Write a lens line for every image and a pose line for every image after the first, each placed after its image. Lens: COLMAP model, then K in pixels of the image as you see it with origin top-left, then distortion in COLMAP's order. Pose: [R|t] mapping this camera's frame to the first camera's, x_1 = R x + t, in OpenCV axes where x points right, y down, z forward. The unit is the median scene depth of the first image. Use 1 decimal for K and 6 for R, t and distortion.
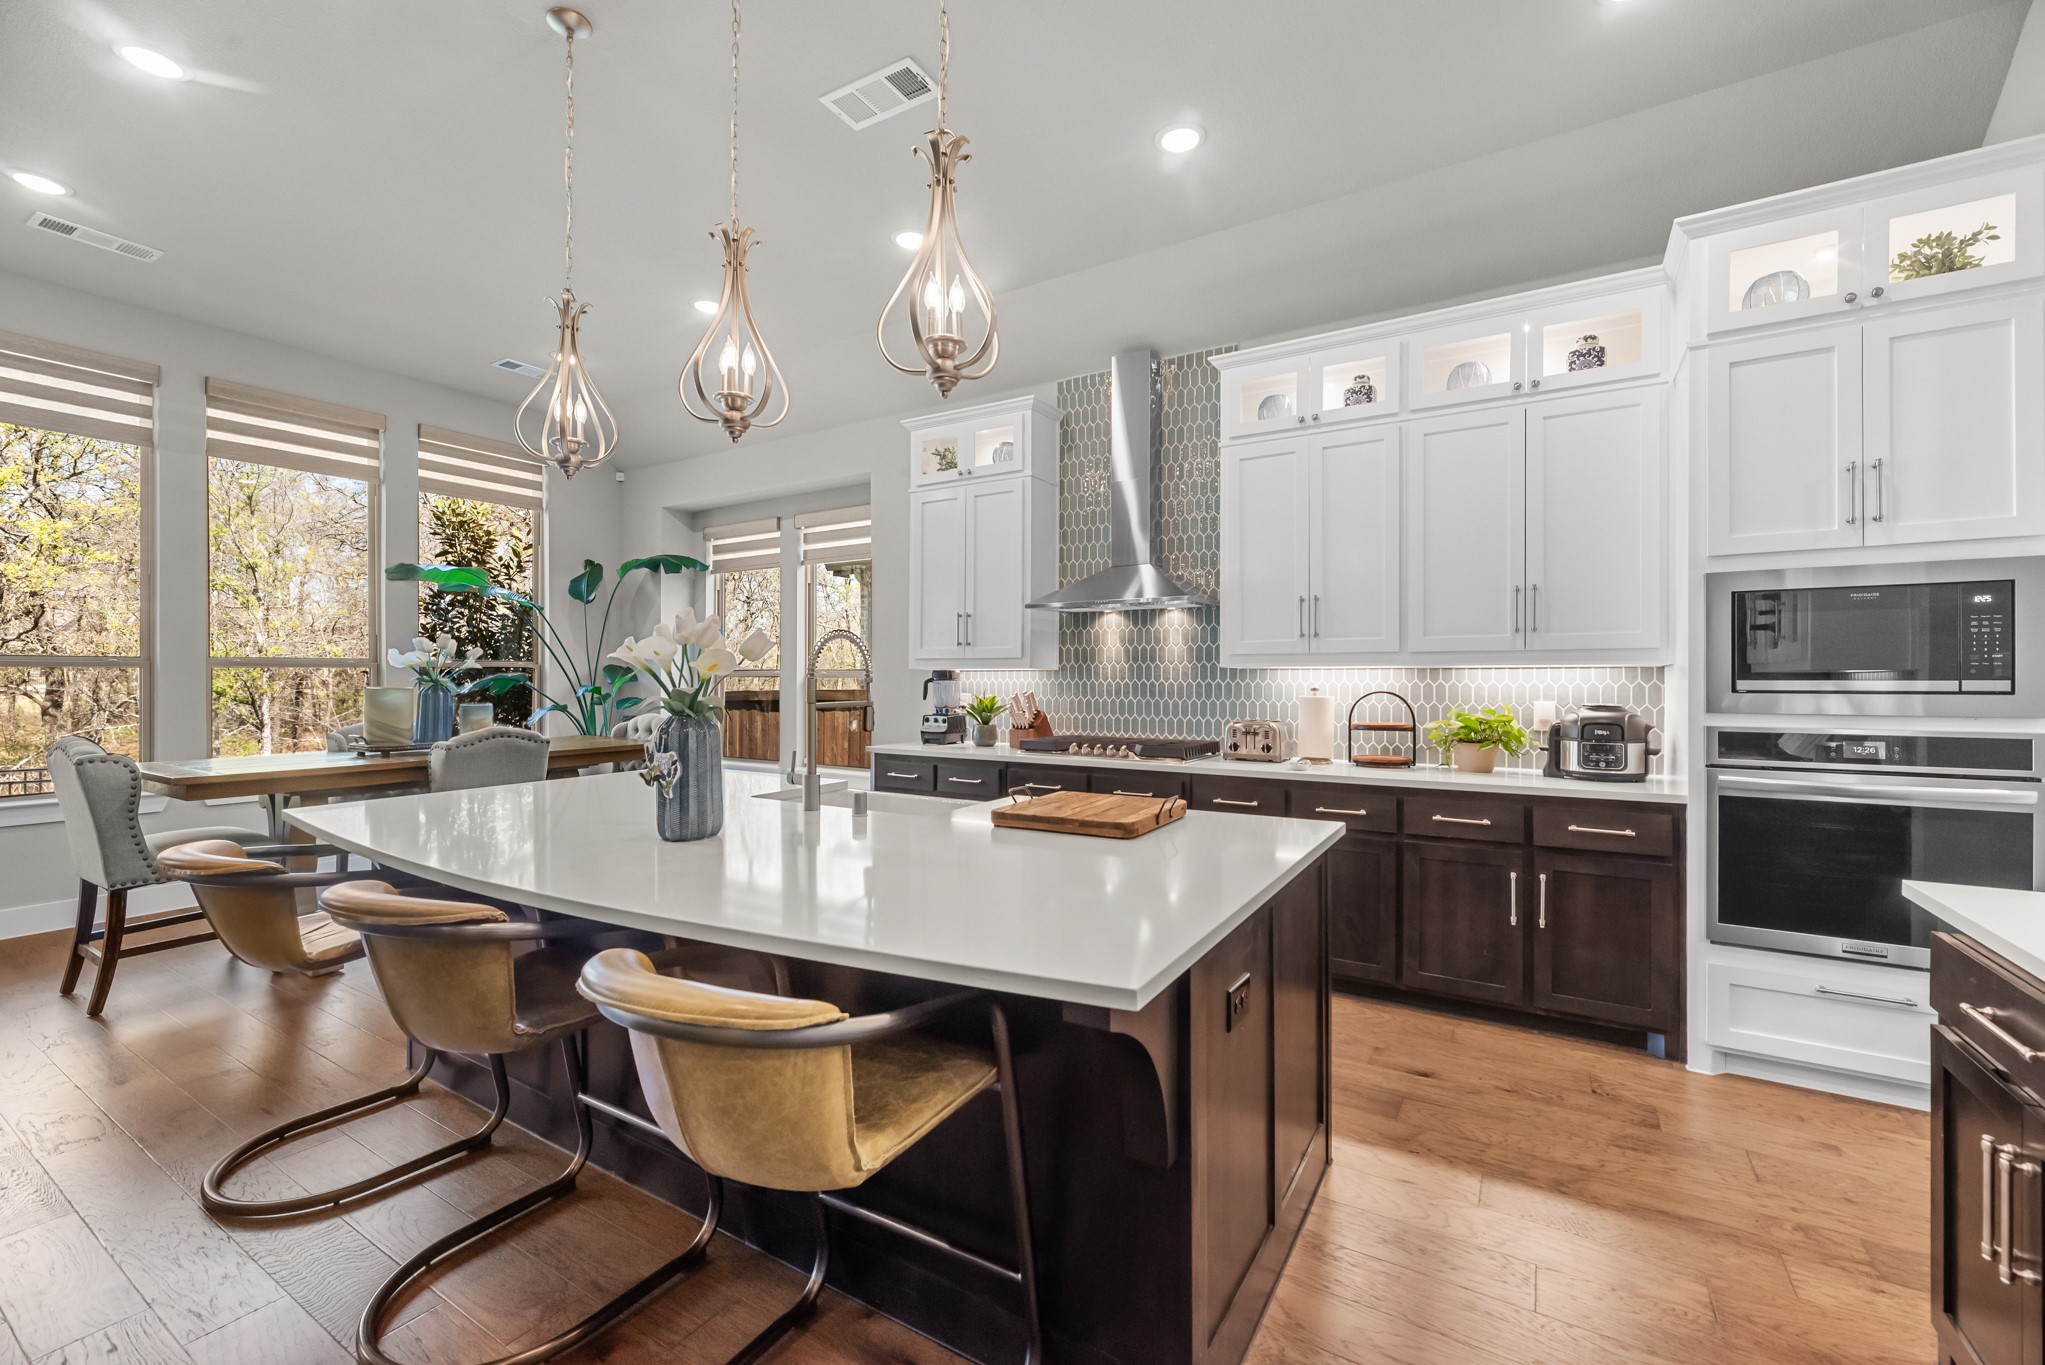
lens RADIAL K [[822.1, 0, 1034.7], [0, 822.1, 681.9], [0, 0, 1]] dist [-0.001669, 0.000344]
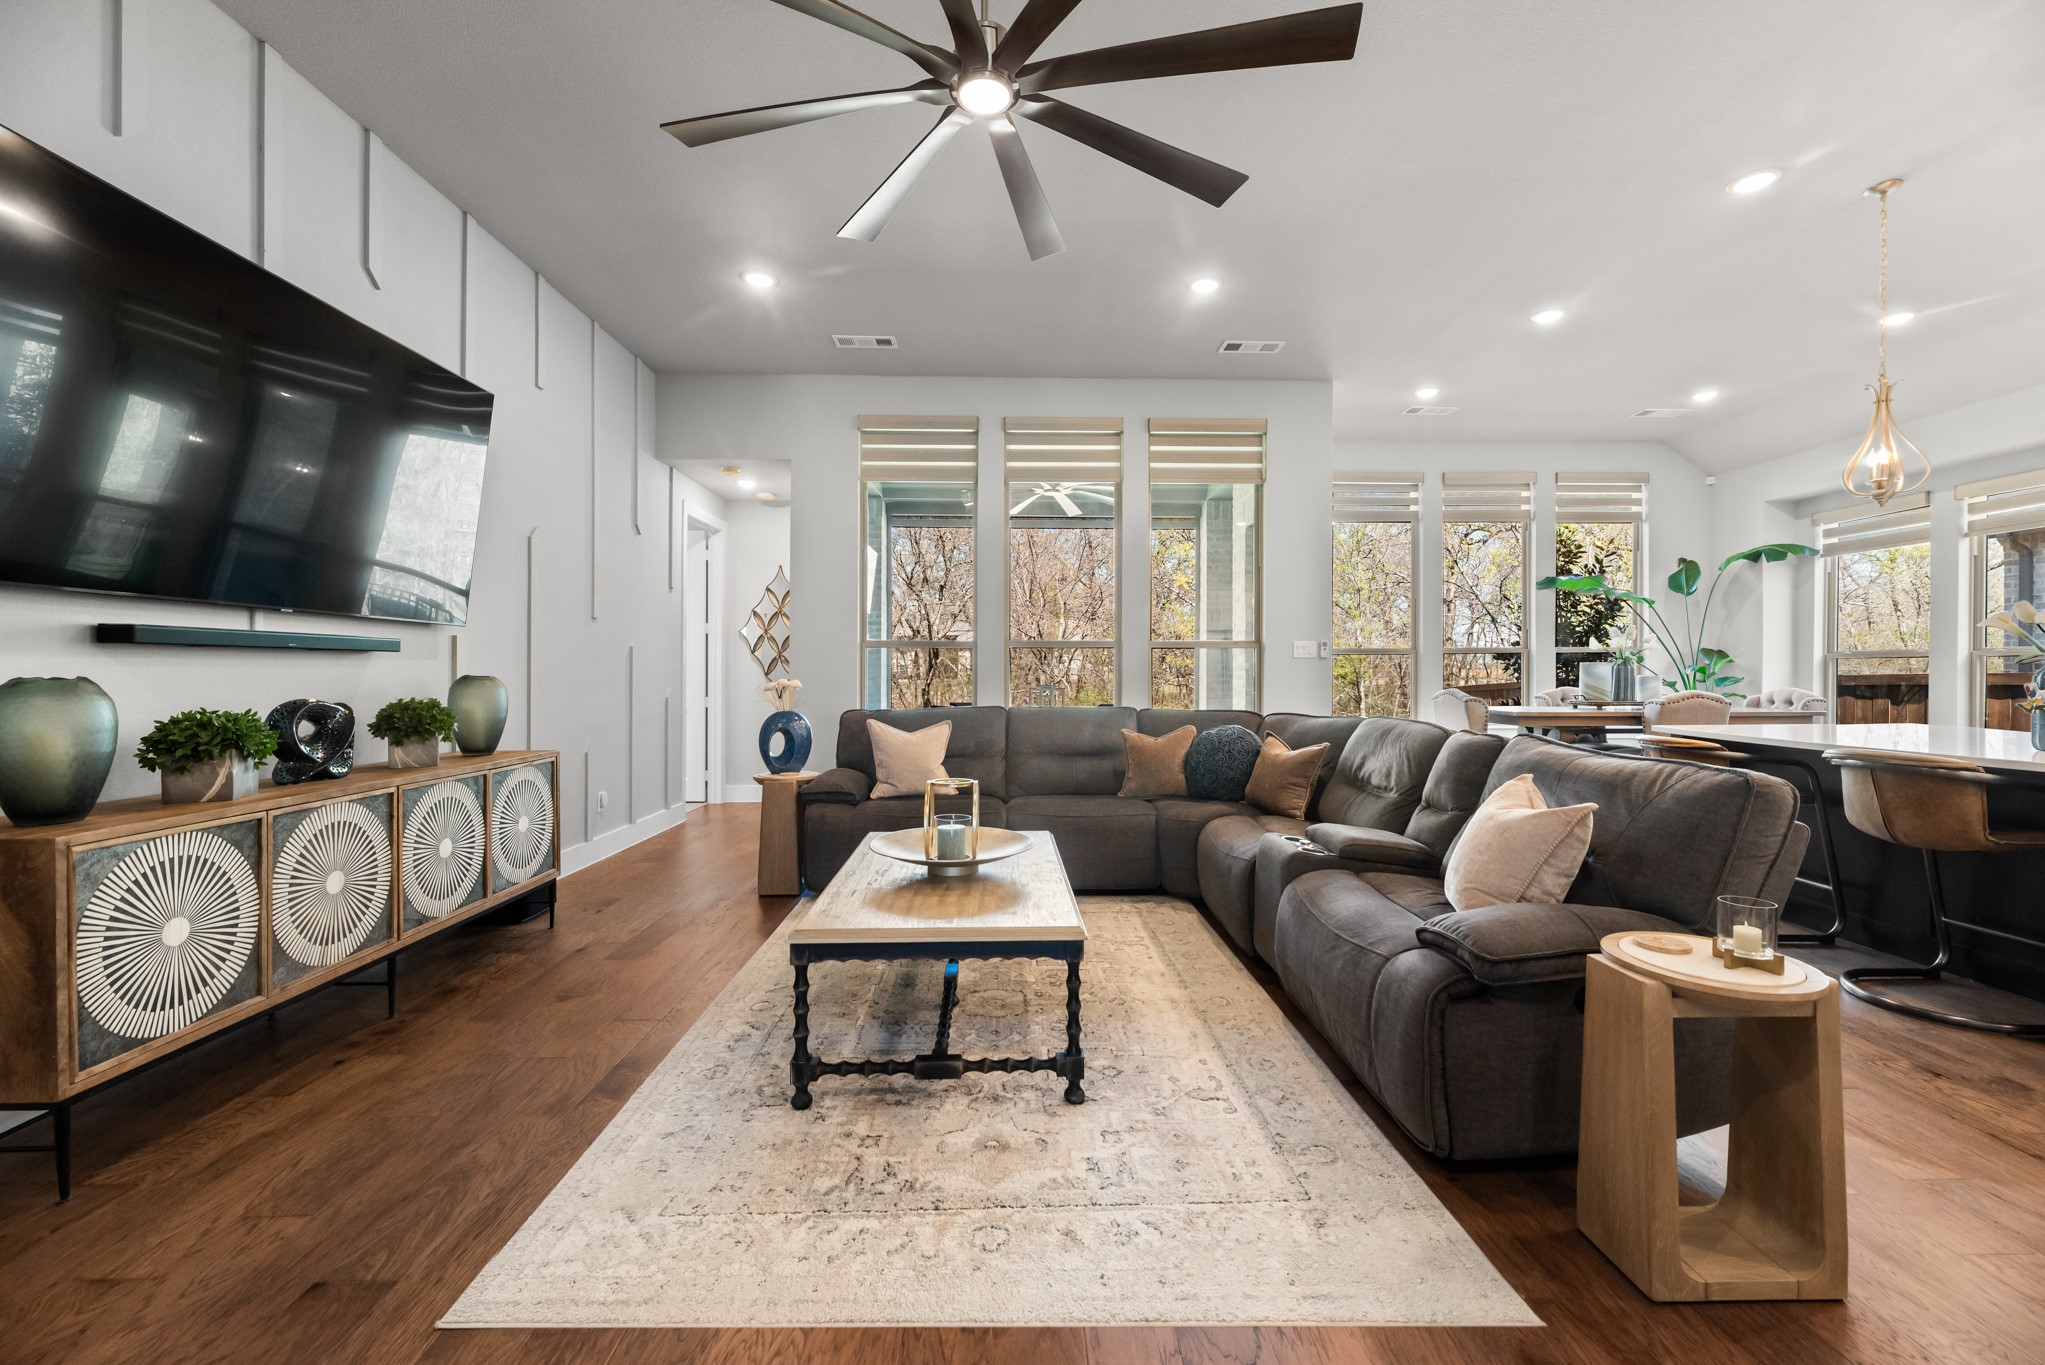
lens RADIAL K [[822.1, 0, 1032.7], [0, 822.1, 675.8], [0, 0, 1]] dist [-0.001669, 0.000344]
pose [[0.539016, 0.004515, -0.842283, -0.084495], [-0.005861, 0.999982, 0.001610, 0.029544], [0.842275, 0.004068, 0.539033, -0.551428]]
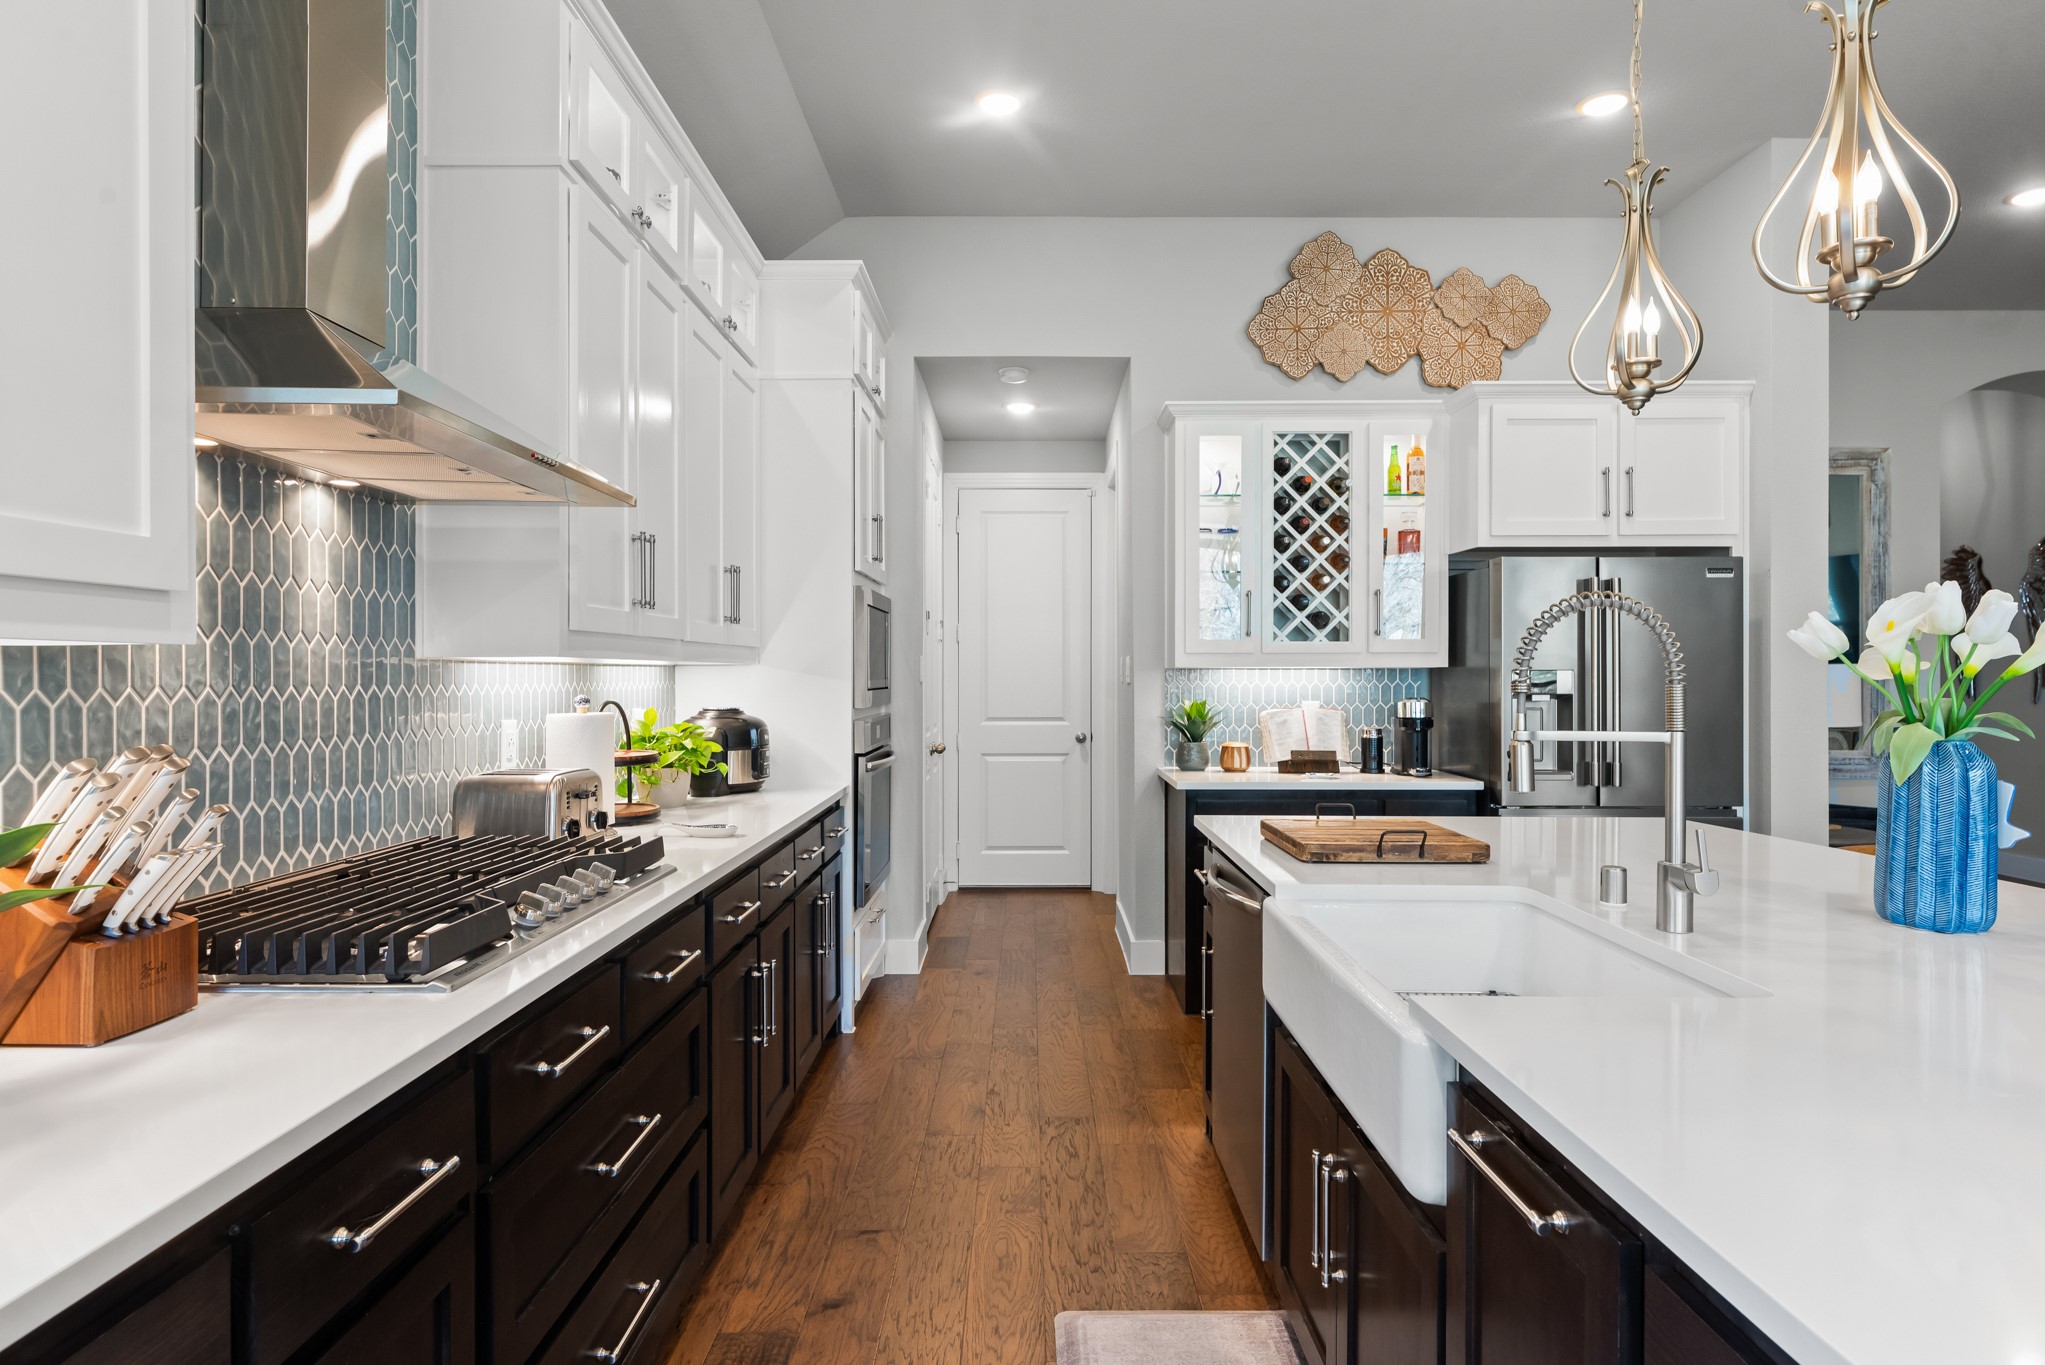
lens RADIAL K [[1162.2, 0, 1023.0], [0, 1162.2, 677.7], [0, 0, 1]] dist [-0.000130, -0.000053]
pose [[-0.510835, -0.000415, 0.859679, -0.382435], [0.005348, 0.999979, 0.003661, -0.006494], [-0.859662, 0.006468, -0.510822, 0.941897]]
